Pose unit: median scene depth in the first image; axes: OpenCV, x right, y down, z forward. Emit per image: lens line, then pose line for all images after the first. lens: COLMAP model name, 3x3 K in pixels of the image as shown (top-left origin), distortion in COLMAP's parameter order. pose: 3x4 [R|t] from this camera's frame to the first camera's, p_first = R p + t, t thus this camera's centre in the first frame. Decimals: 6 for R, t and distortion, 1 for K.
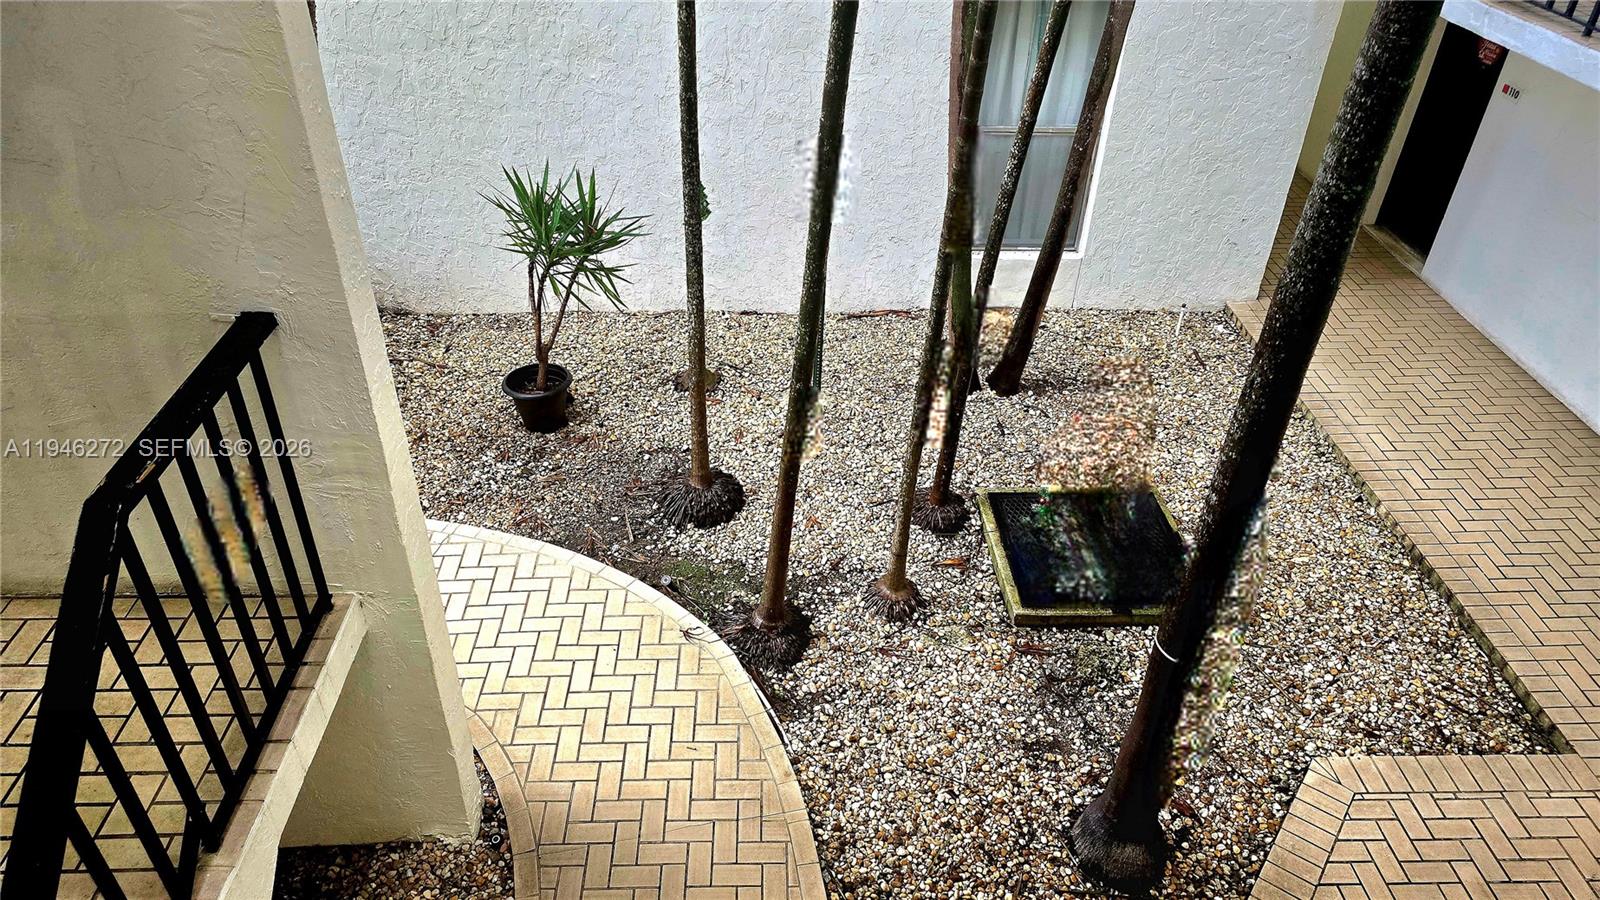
lens RADIAL K [[1075.1, 0, 796.6], [0, 1075.1, 453.1], [0, 0, 1]] dist [0.055037, -0.008439]
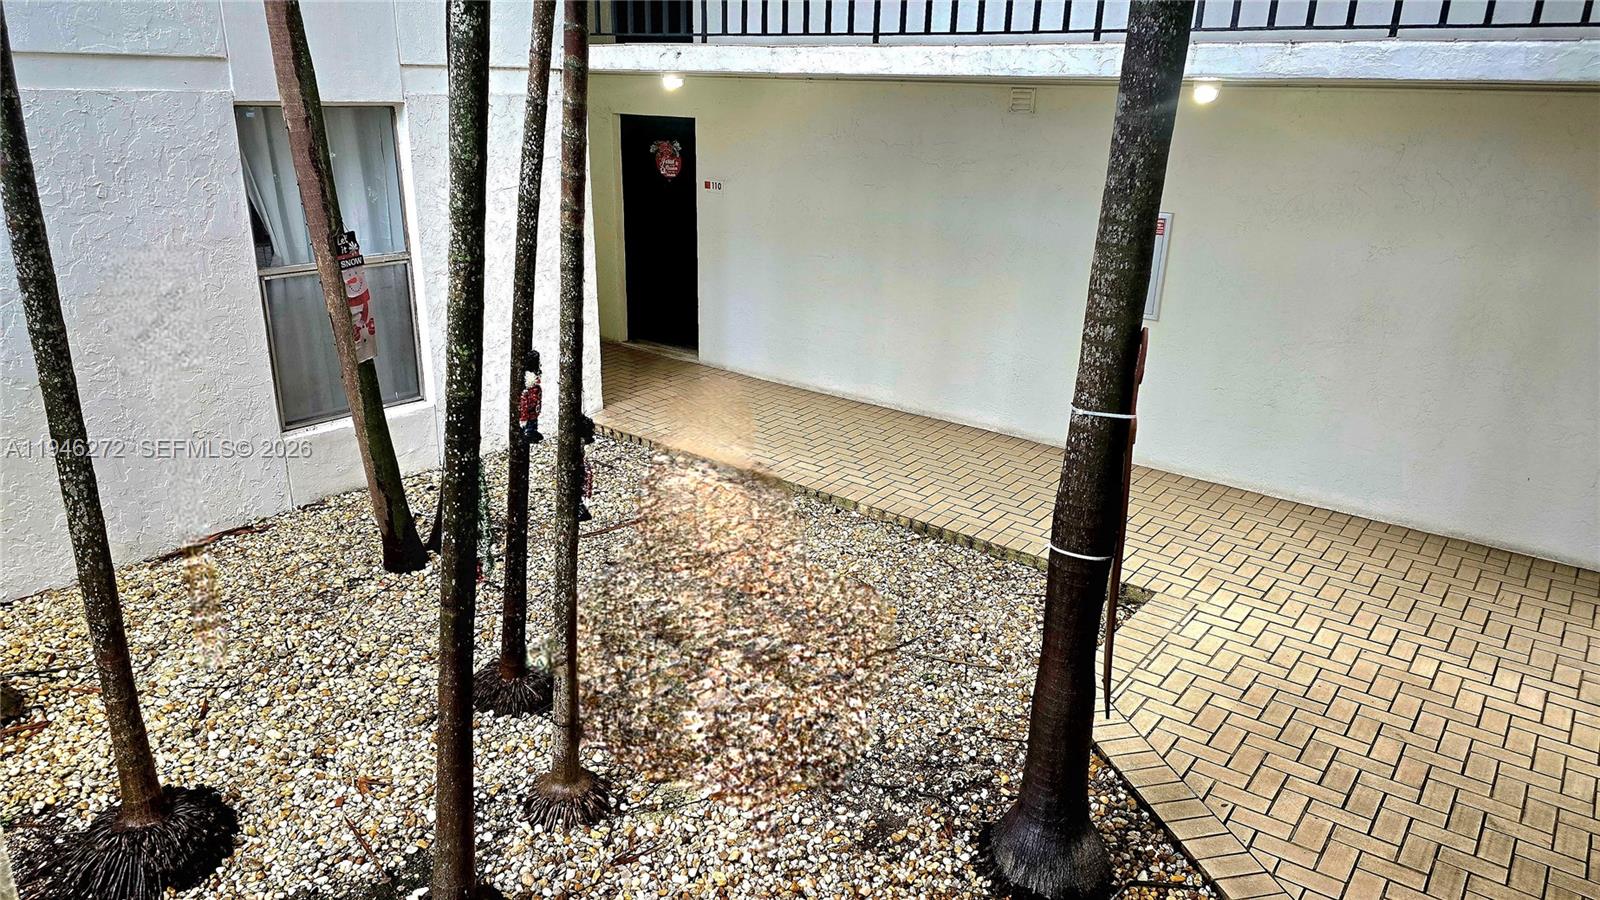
lens RADIAL K [[1075.1, 0, 799.0], [0, 1075.1, 448.6], [0, 0, 1]] dist [0.055037, -0.008439]
pose [[0.635918, -0.259864, 0.726690, -0.265675], [0.441840, 0.894608, -0.066738, 0.049007], [-0.632760, 0.363521, 0.683716, 0.375204]]
